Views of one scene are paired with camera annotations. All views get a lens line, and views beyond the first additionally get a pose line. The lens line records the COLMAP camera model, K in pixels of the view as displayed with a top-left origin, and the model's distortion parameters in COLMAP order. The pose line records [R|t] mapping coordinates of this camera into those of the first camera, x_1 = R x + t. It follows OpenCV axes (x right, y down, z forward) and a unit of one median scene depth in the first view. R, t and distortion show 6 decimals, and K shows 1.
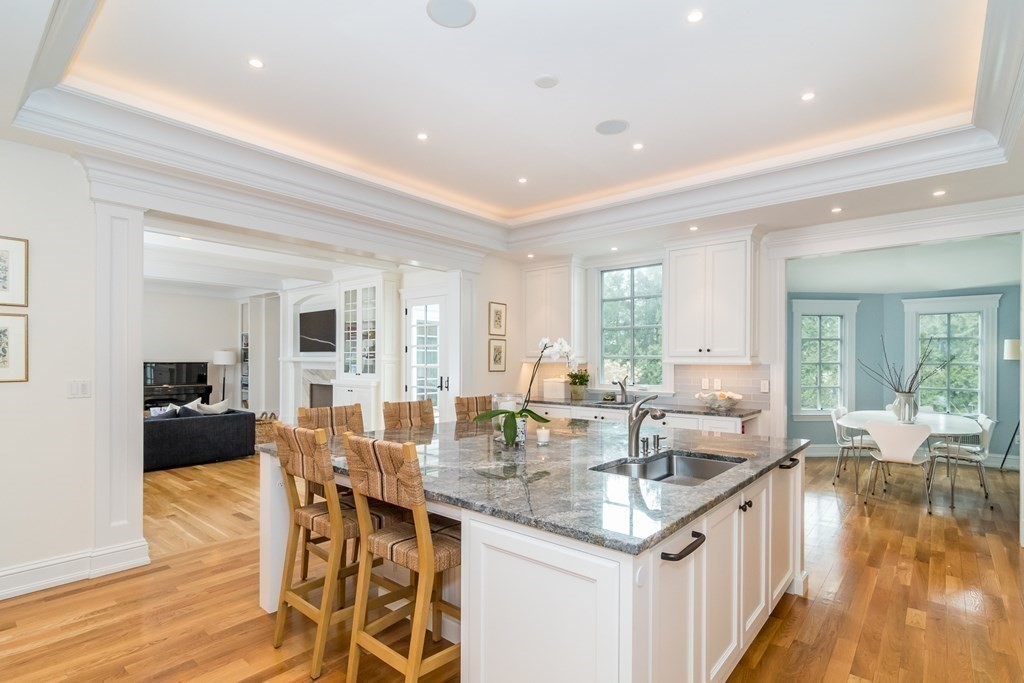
lens RADIAL K [[496.3, 0, 509.7], [0, 496.3, 346.6], [0, 0, 1]] dist [0.014616, 0.000434]
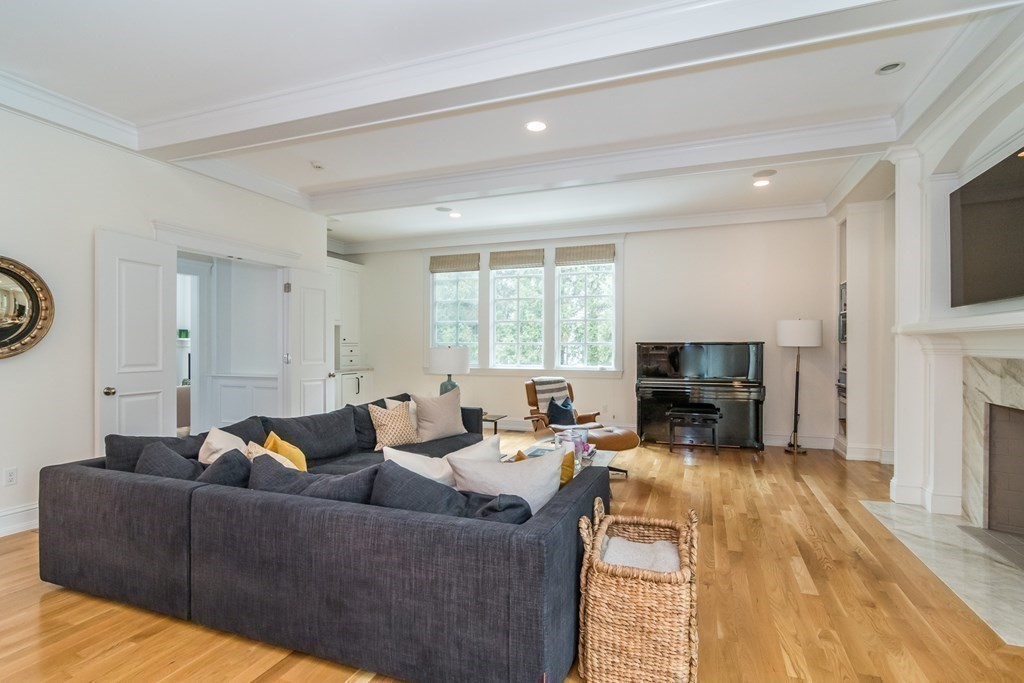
lens RADIAL K [[518.9, 0, 509.5], [0, 518.9, 349.4], [0, 0, 1]] dist [-0.004235, -0.000443]
pose [[0.341850, -0.000848, -0.939754, -0.190830], [0.025895, 0.999628, 0.008518, 0.028723], [0.939398, -0.027247, 0.341745, 0.592872]]
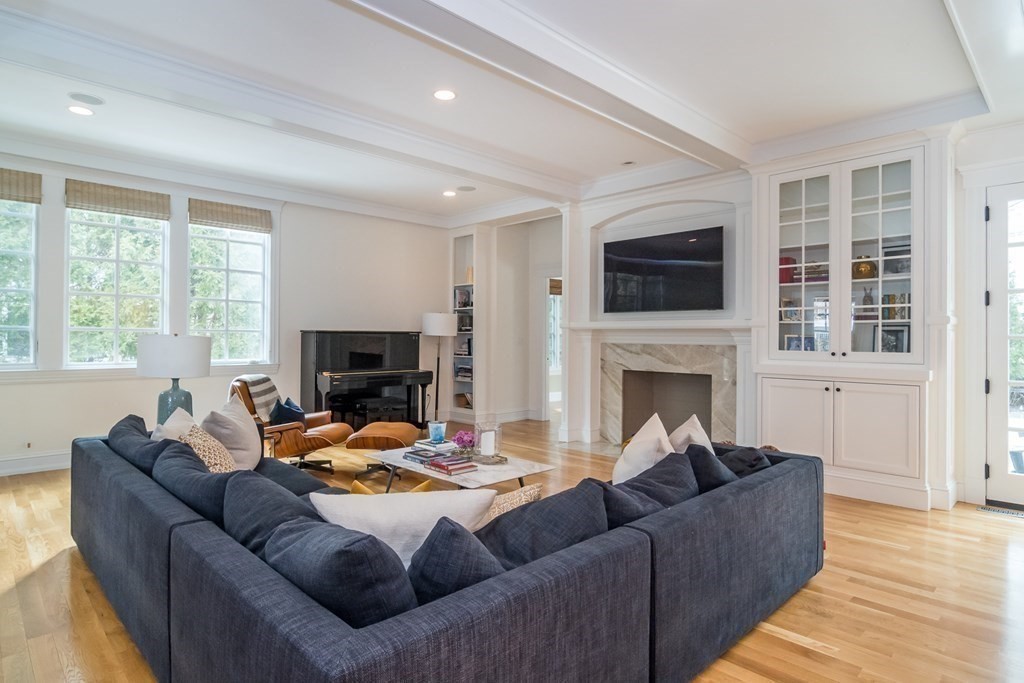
lens RADIAL K [[563.9, 0, 512.9], [0, 563.9, 334.7], [0, 0, 1]] dist [-0.003011, -0.000459]
pose [[0.996763, -0.000131, -0.080395, -0.474351], [0.001912, 0.999754, 0.022075, 0.020984], [0.080373, -0.022157, 0.996519, 0.361952]]
